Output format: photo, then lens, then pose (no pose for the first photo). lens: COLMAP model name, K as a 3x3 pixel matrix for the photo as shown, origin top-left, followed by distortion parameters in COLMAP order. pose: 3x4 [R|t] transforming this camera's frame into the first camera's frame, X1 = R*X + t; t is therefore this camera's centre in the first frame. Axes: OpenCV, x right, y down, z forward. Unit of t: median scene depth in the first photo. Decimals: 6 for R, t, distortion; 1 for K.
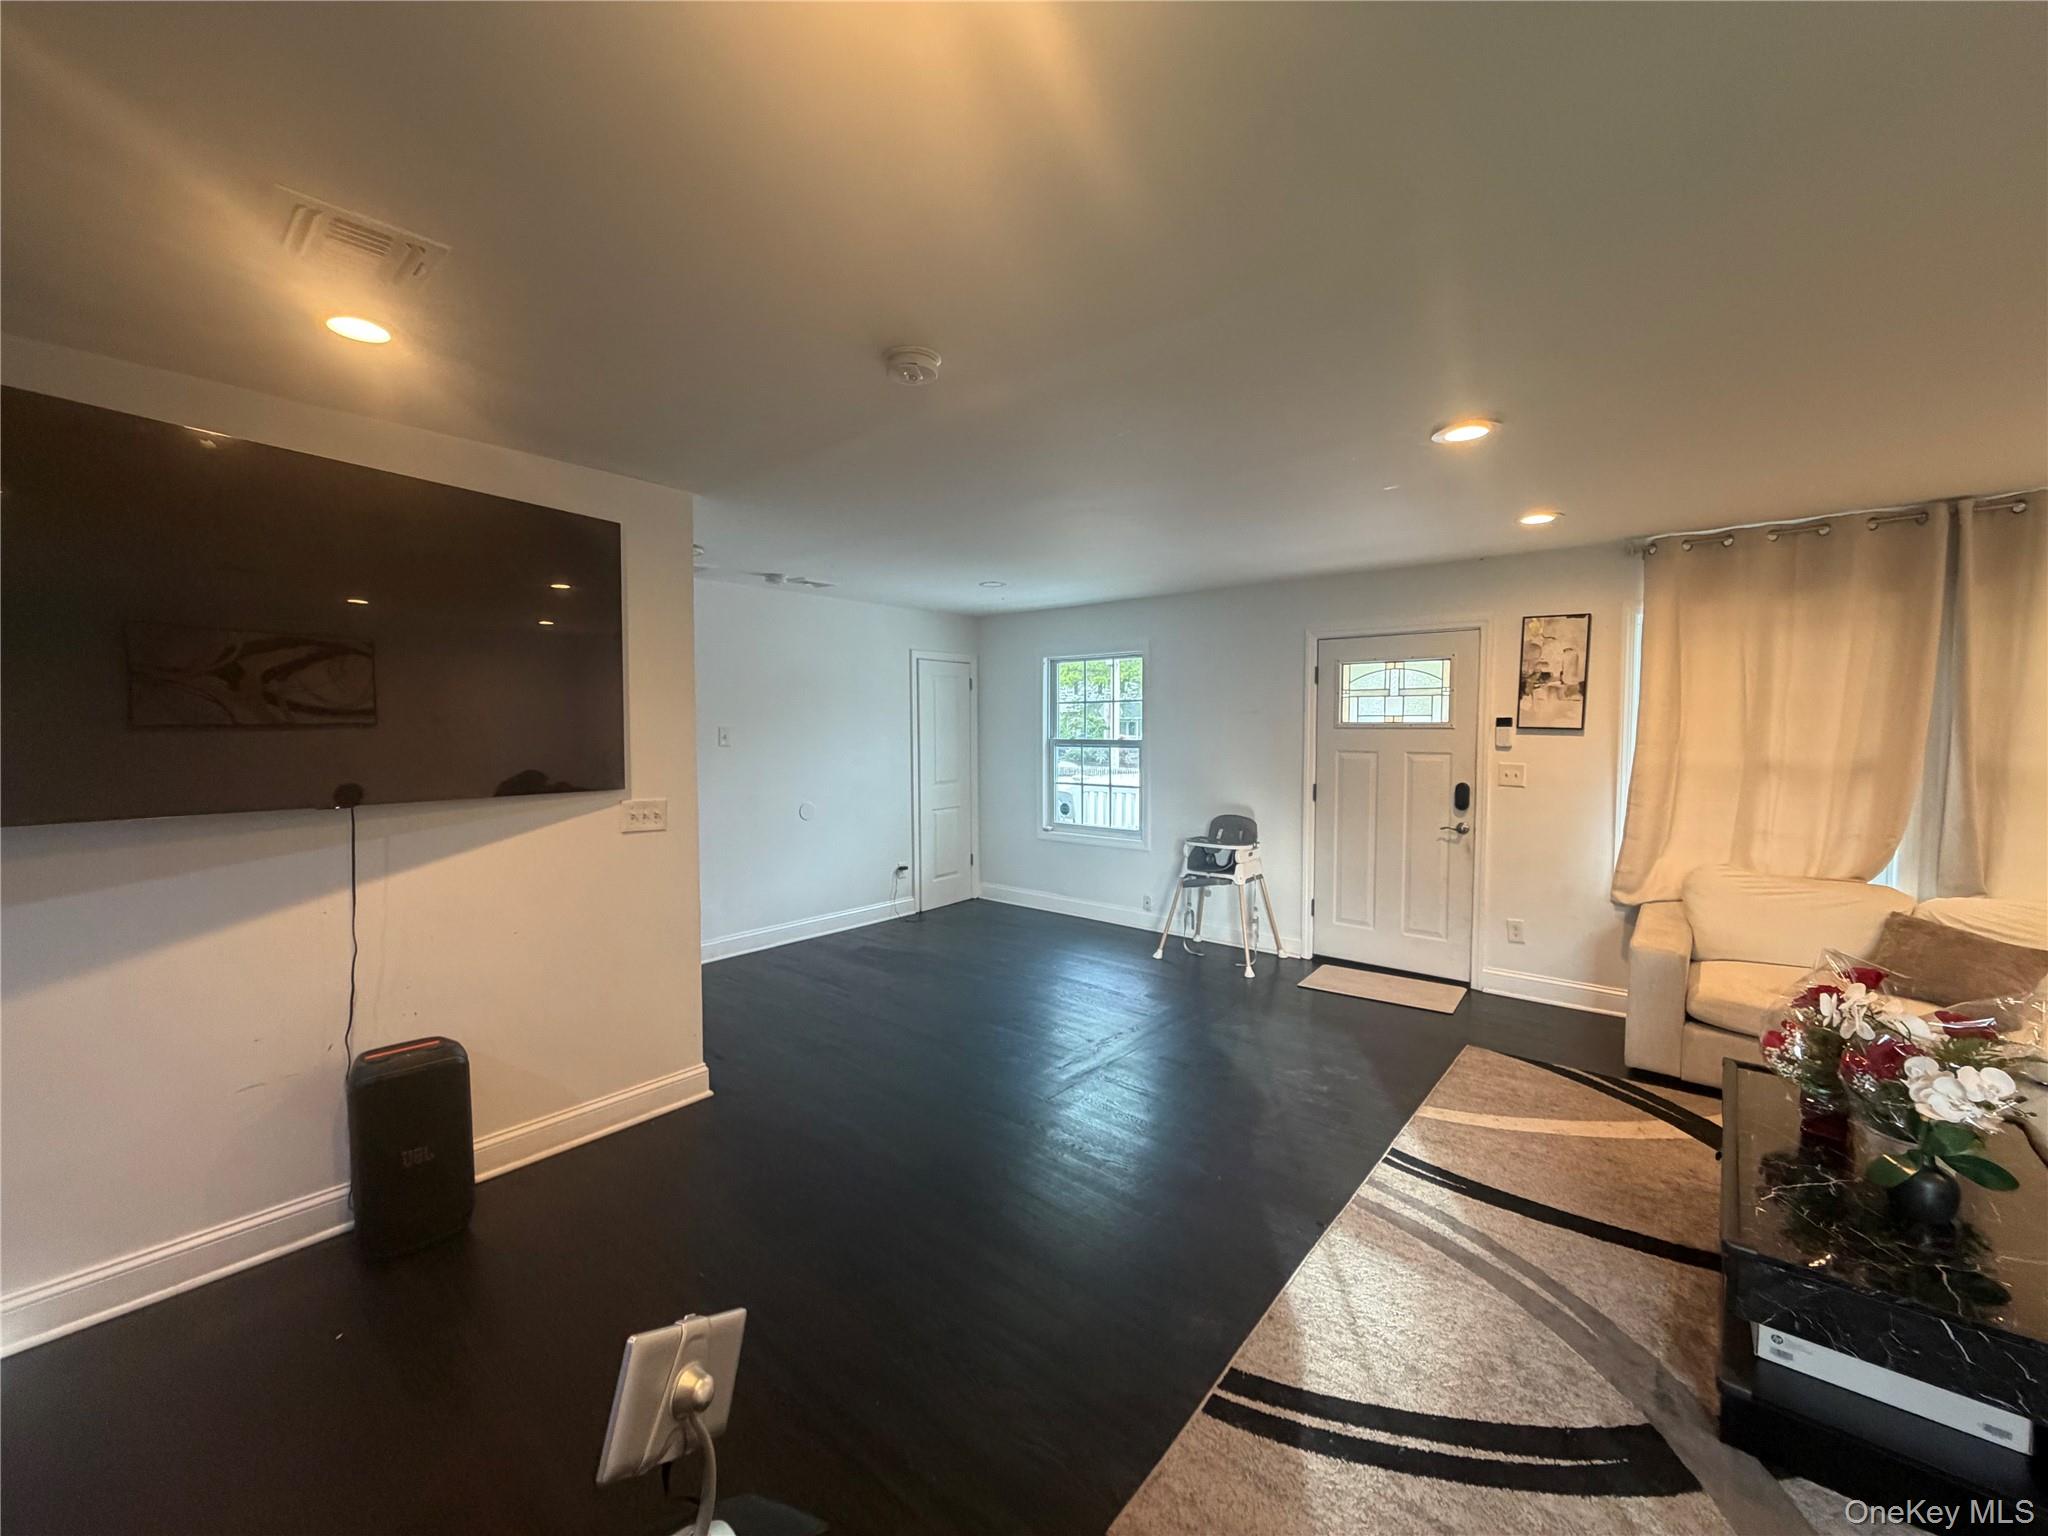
lens RADIAL K [[823.3, 0, 1024.0], [0, 823.3, 768.0], [0, 0, 1]] dist [0.013630, 0.000072]
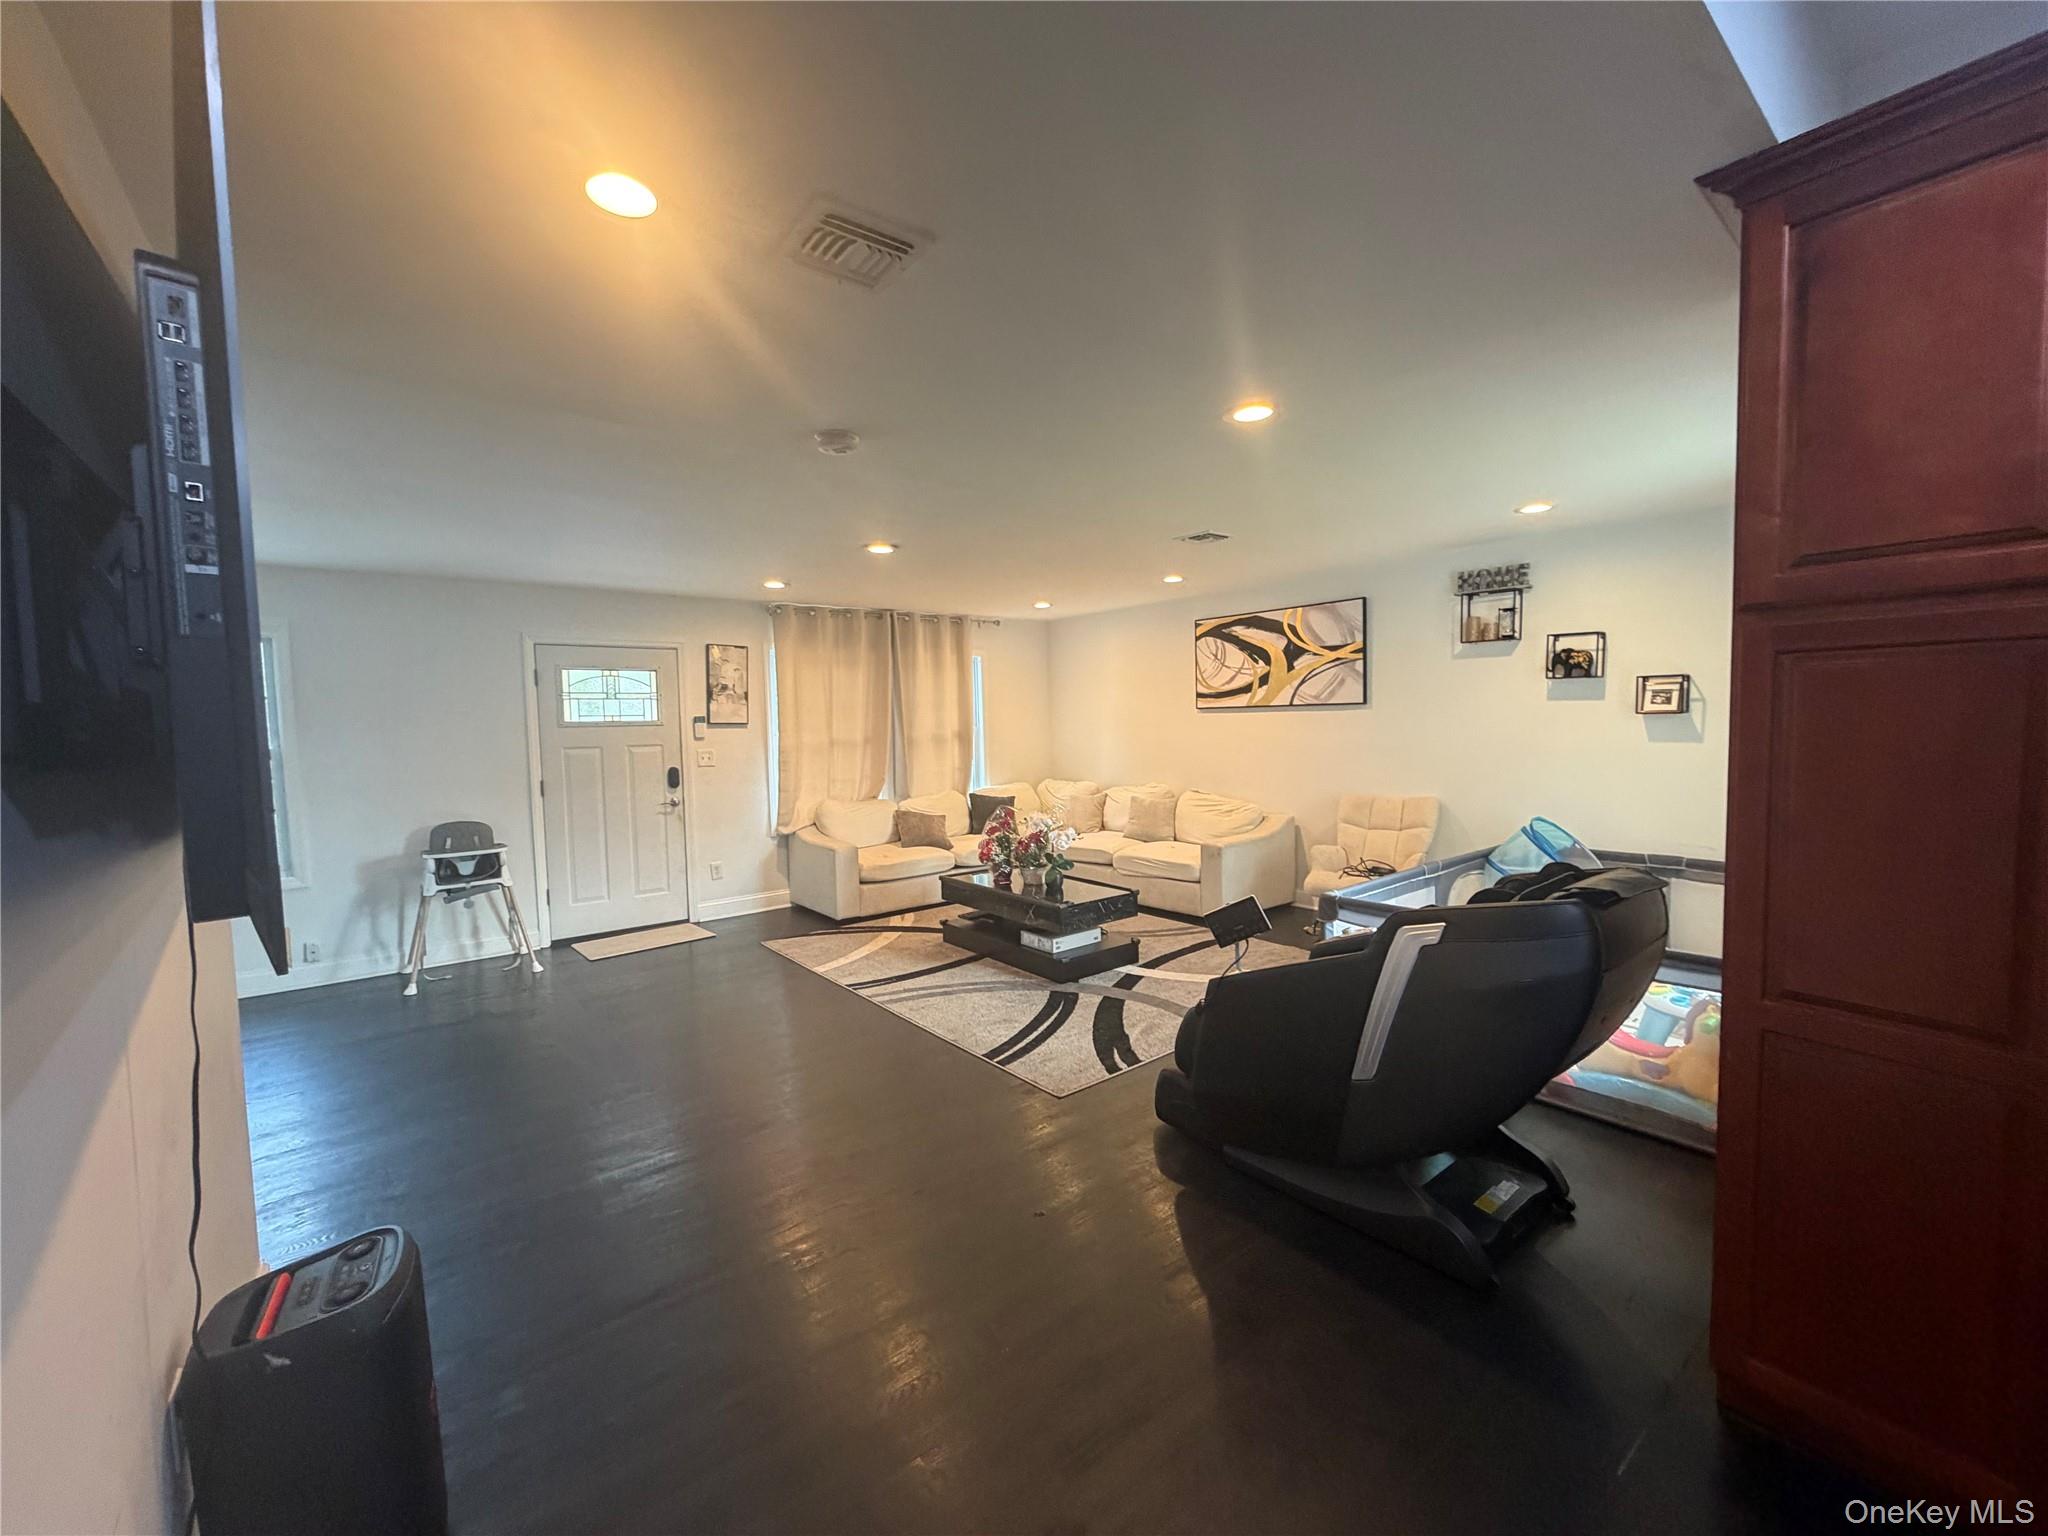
lens RADIAL K [[815.5, 0, 1024.0], [0, 815.5, 768.0], [0, 0, 1]] dist [-0.000098, 0.000007]
pose [[0.207048, -0.060883, 0.976435, -0.640240], [0.074572, 0.996140, 0.046299, 0.001306], [-0.975485, 0.063229, 0.210789, 0.208555]]
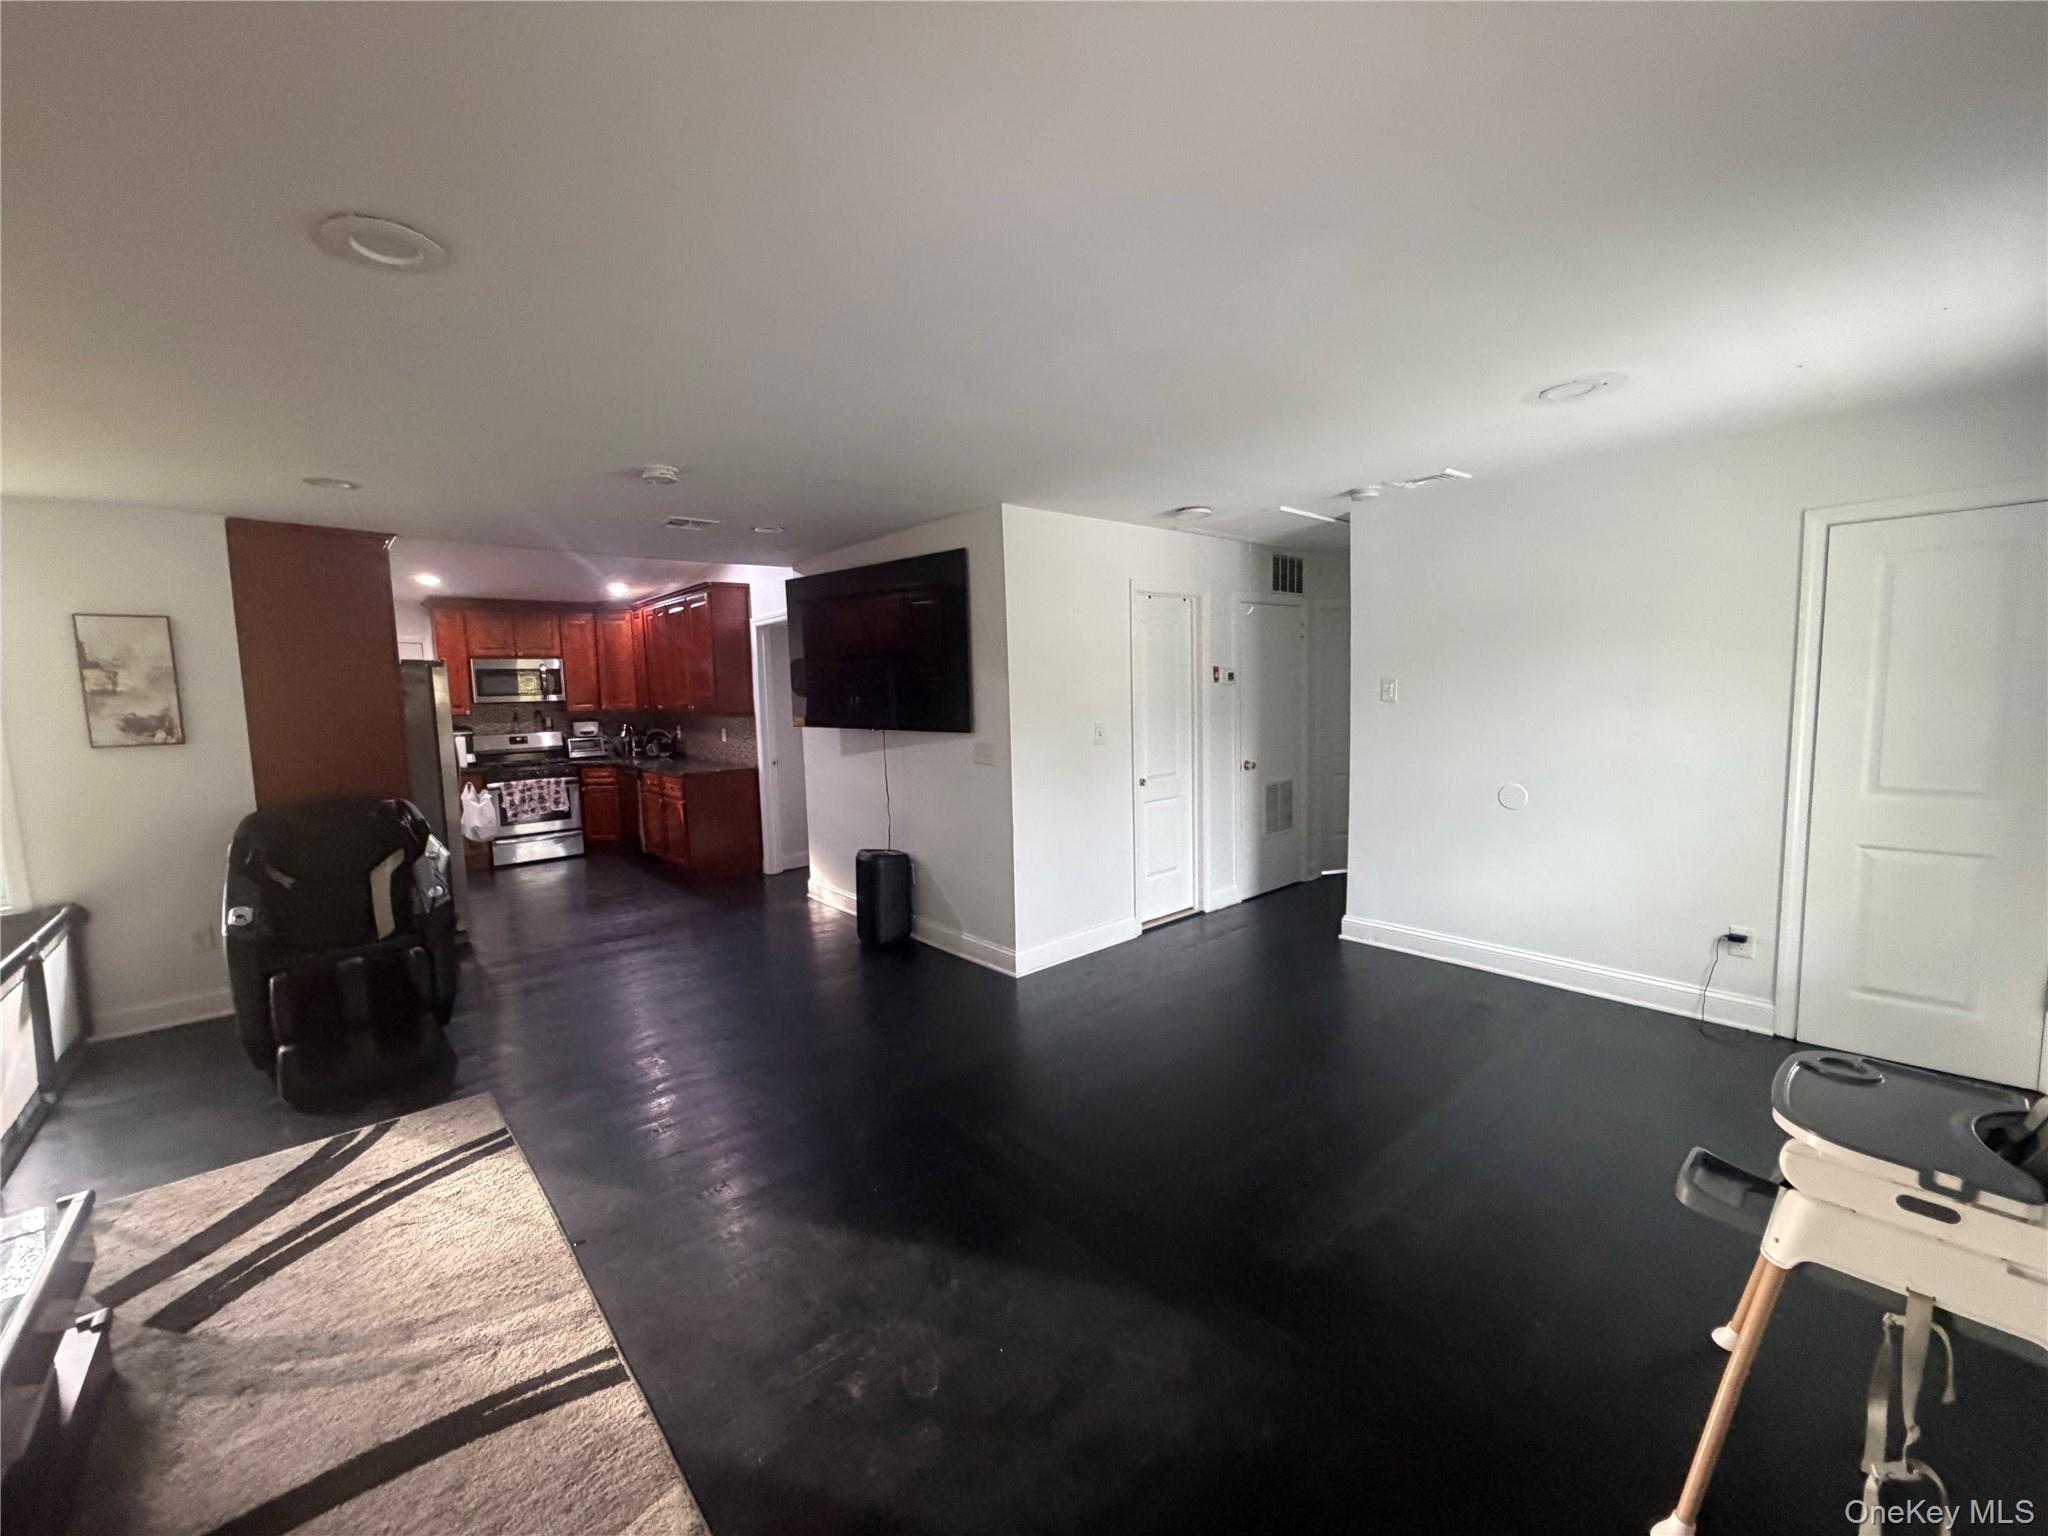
lens RADIAL K [[823.3, 0, 1024.0], [0, 823.3, 768.0], [0, 0, 1]] dist [0.013630, 0.000072]
pose [[-0.167718, 0.105396, -0.980185, 0.632398], [-0.023347, 0.993565, 0.110830, -0.051093], [0.985559, 0.041472, -0.164178, 0.905428]]
